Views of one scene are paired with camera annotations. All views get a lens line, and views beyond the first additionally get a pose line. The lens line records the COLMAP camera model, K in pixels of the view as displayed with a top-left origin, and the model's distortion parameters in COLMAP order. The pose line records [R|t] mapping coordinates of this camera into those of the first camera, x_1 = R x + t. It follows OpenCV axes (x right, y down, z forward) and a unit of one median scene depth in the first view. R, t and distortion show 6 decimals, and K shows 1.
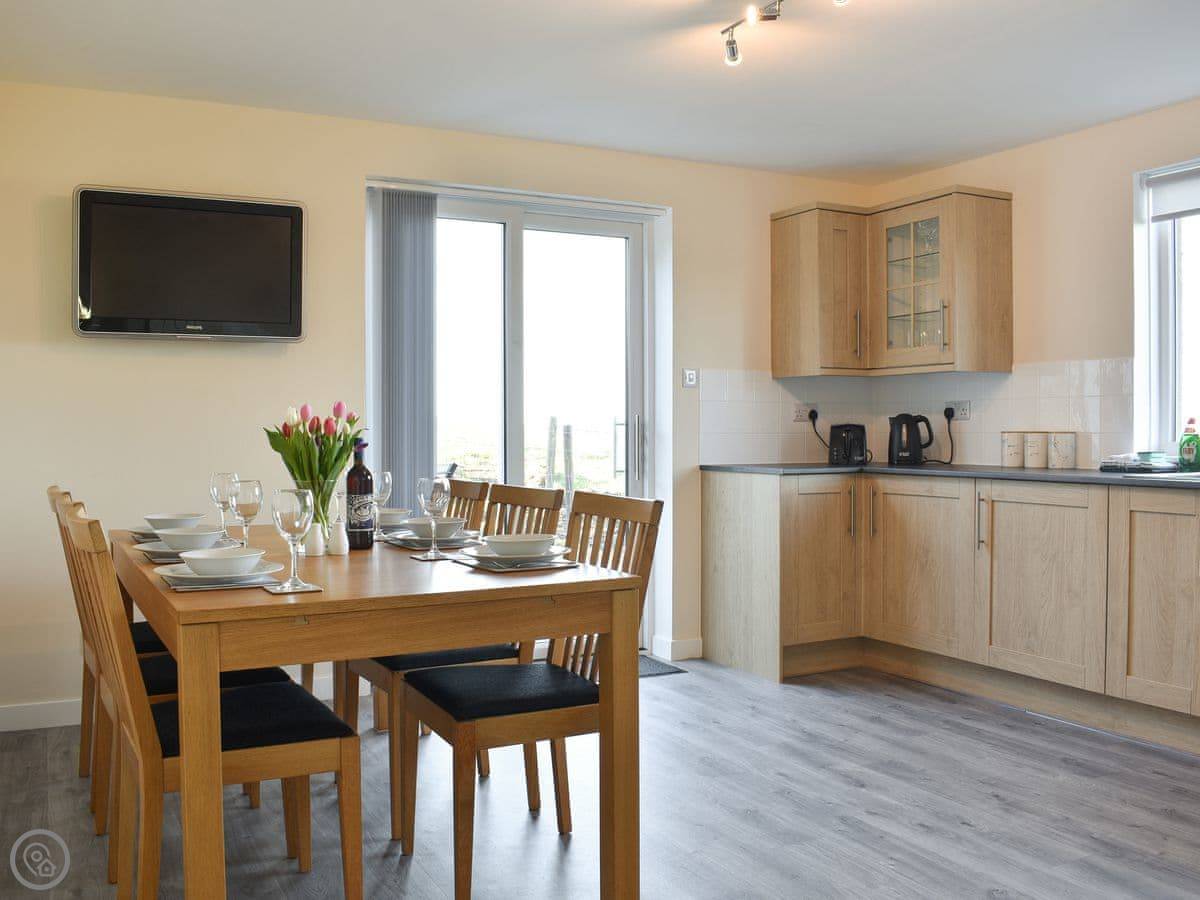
lens RADIAL K [[1055.3, 0, 576.3], [0, 1055.3, 450.9], [0, 0, 1]] dist [-0.009052, 0.006687]
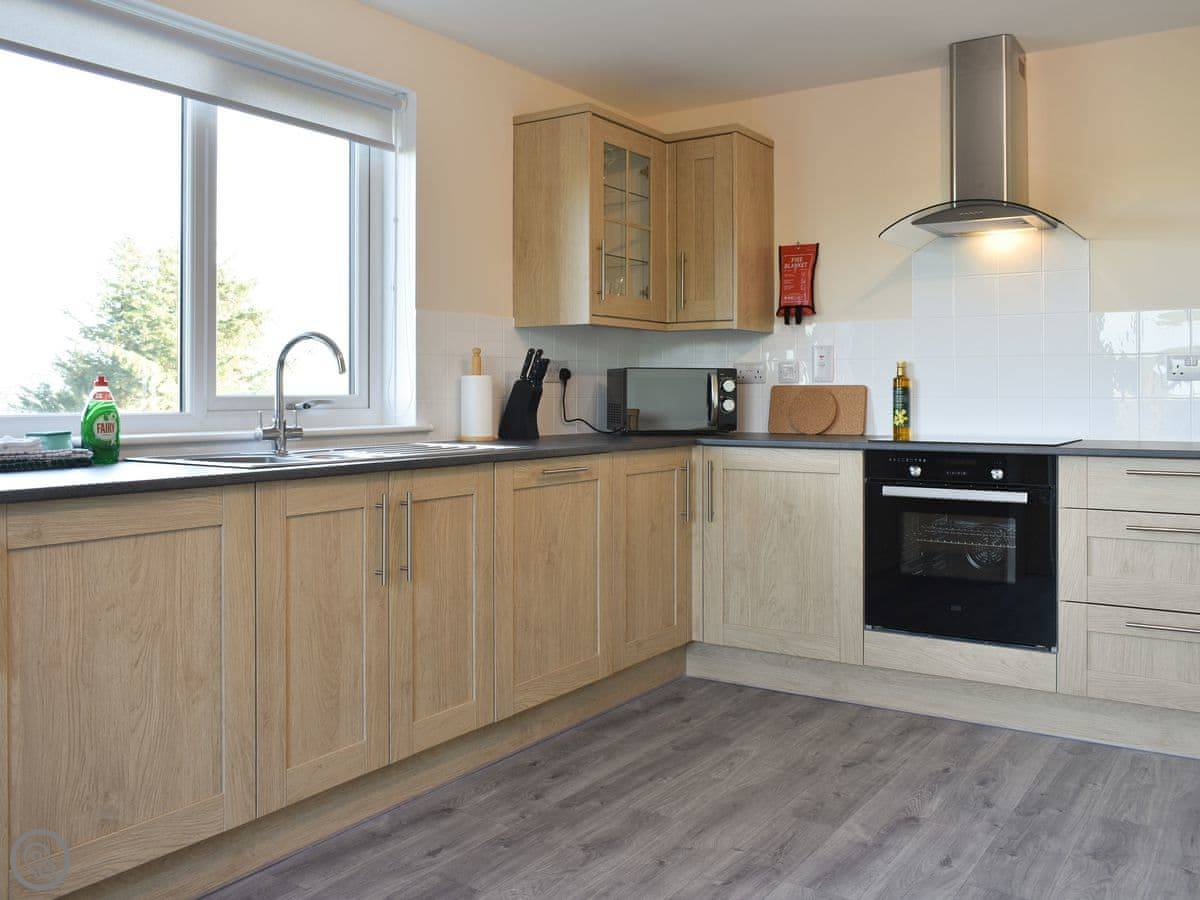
lens RADIAL K [[1055.3, 0, 576.3], [0, 1055.3, 450.9], [0, 0, 1]] dist [-0.009052, 0.006687]
pose [[-0.504785, -0.031717, 0.862662, -0.300897], [0.004227, 0.999222, 0.039212, -0.009886], [-0.863235, 0.023440, -0.504258, 1.596315]]
